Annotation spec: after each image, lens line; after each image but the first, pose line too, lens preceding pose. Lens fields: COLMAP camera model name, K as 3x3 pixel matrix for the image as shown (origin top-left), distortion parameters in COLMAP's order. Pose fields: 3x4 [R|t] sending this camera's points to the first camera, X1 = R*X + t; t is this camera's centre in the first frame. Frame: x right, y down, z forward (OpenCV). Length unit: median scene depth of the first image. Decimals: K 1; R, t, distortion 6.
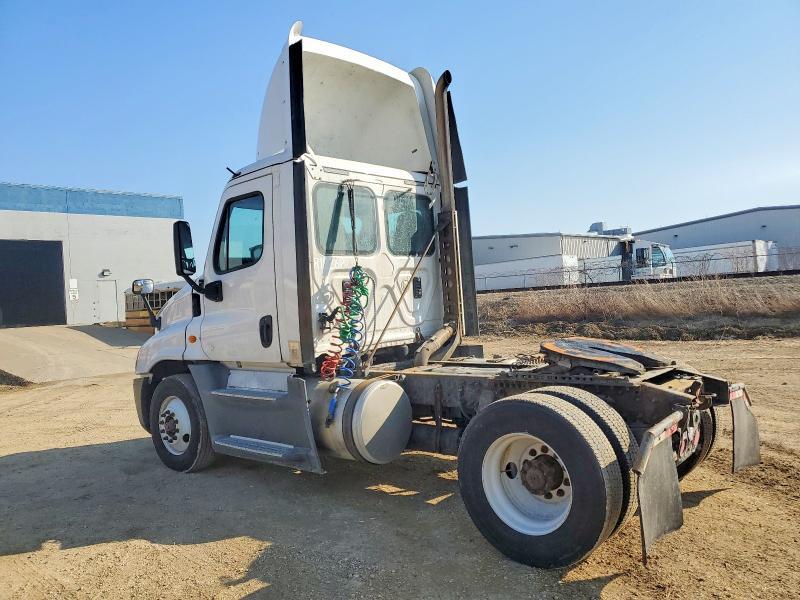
lens RADIAL K [[626.2, 0, 400.4], [0, 626.2, 302.3], [0, 0, 1]] dist [0.012670, 0.007301]
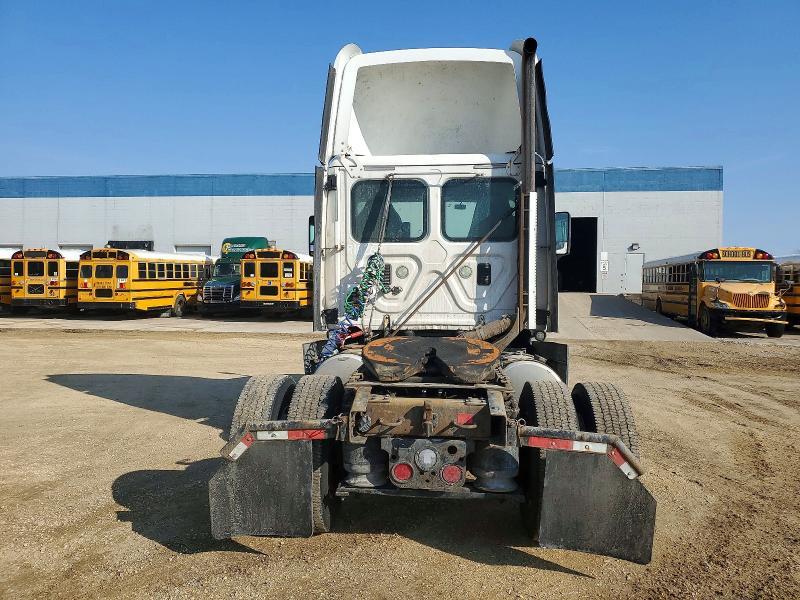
lens RADIAL K [[626.2, 0, 400.5], [0, 626.2, 294.7], [0, 0, 1]] dist [0.012670, 0.007301]
pose [[0.591500, 0.074921, -0.802816, 0.744626], [-0.048247, 0.997178, 0.057511, -0.042539], [0.804860, 0.004716, 0.593446, 0.319194]]
